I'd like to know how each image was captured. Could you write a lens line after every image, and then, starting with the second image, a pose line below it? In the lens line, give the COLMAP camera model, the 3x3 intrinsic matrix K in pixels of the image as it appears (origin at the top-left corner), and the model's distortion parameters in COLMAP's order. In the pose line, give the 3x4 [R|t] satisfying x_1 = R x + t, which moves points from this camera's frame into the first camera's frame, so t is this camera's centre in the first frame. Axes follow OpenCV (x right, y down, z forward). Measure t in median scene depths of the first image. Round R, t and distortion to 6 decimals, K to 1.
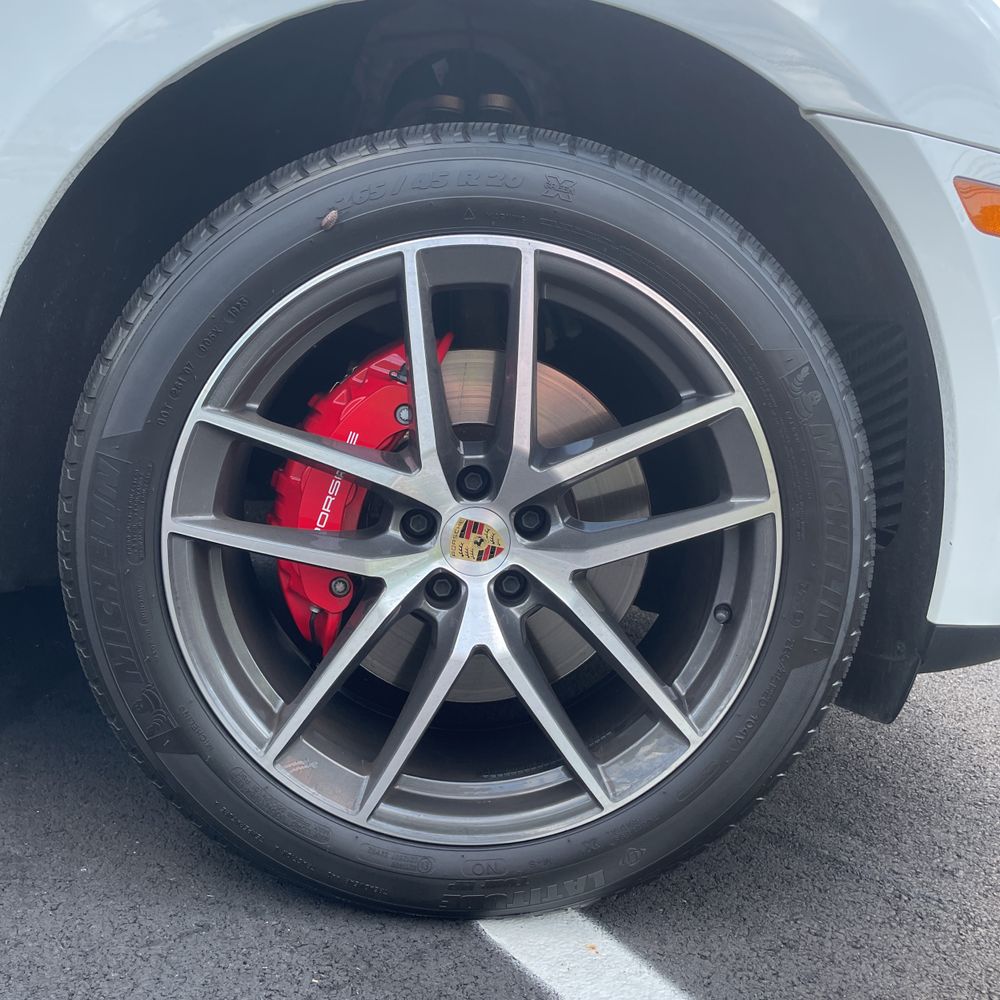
lens RADIAL K [[1019.7, 0, 506.6], [0, 1019.7, 492.8], [0, 0, 1]] dist [0.032123, 0.000000]
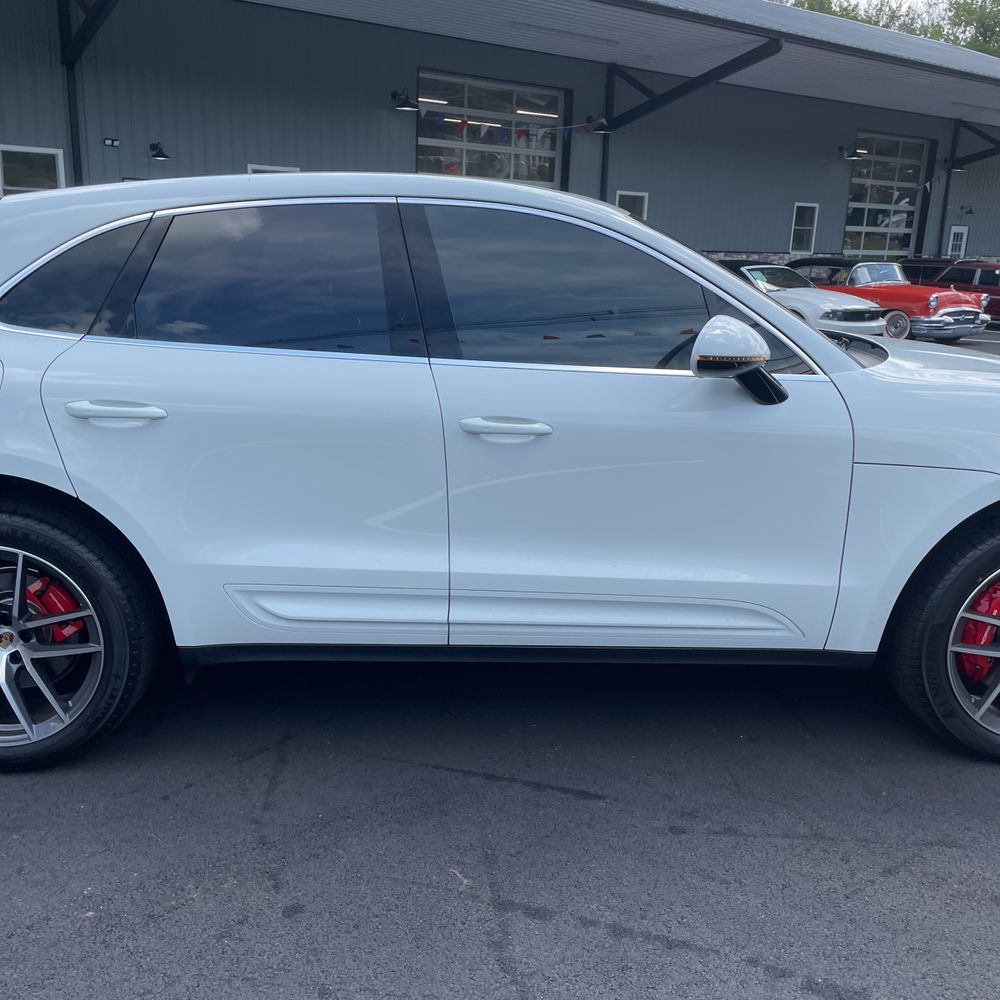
lens RADIAL K [[1019.7, 0, 509.8], [0, 1019.7, 497.3], [0, 0, 1]] dist [0.032123, 0.000000]
pose [[0.996510, -0.078586, -0.028158, -1.469936], [0.081007, 0.991804, 0.098808, -0.807343], [0.020162, -0.100745, 0.994708, -2.009462]]
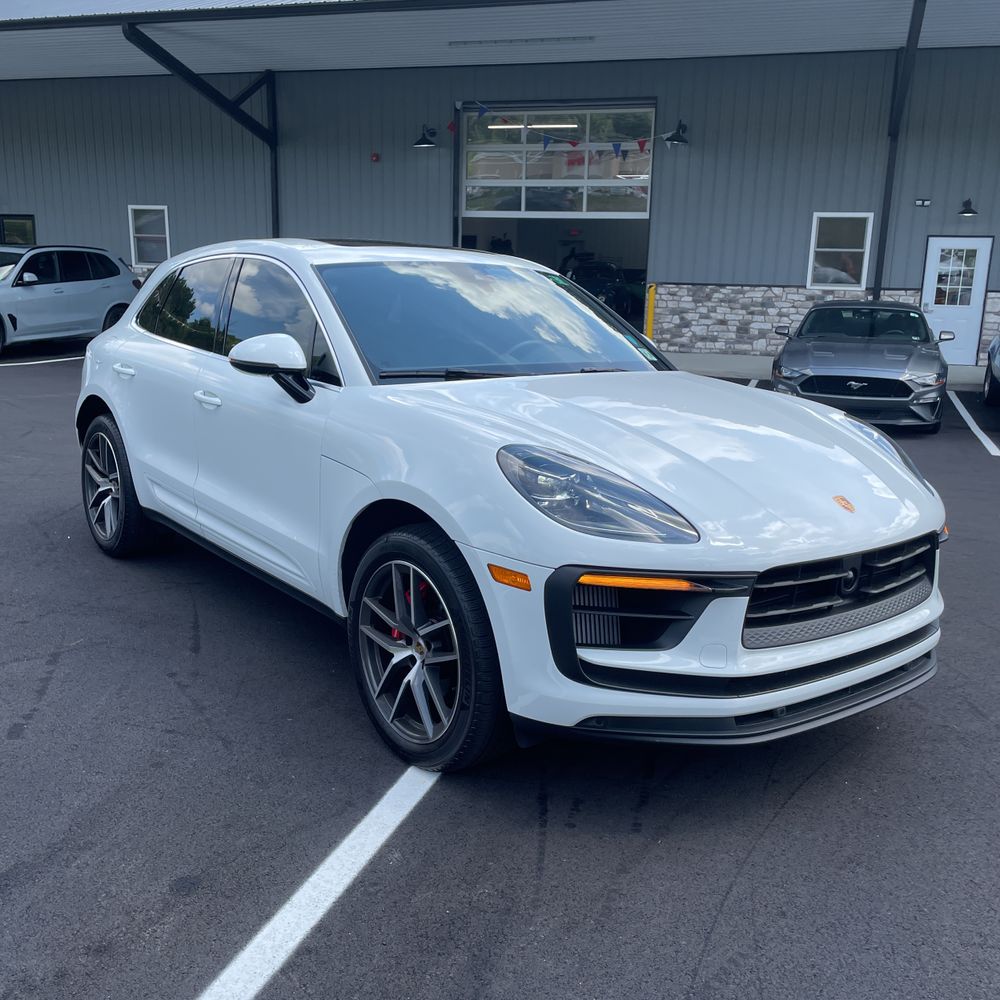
lens RADIAL K [[1019.7, 0, 491.8], [0, 1019.7, 492.3], [0, 0, 1]] dist [0.032123, 0.000000]
pose [[0.562911, 0.078519, -0.822779, 2.752613], [-0.080238, 0.995967, 0.040150, -0.600236], [0.822613, 0.043418, 0.566941, -0.667592]]
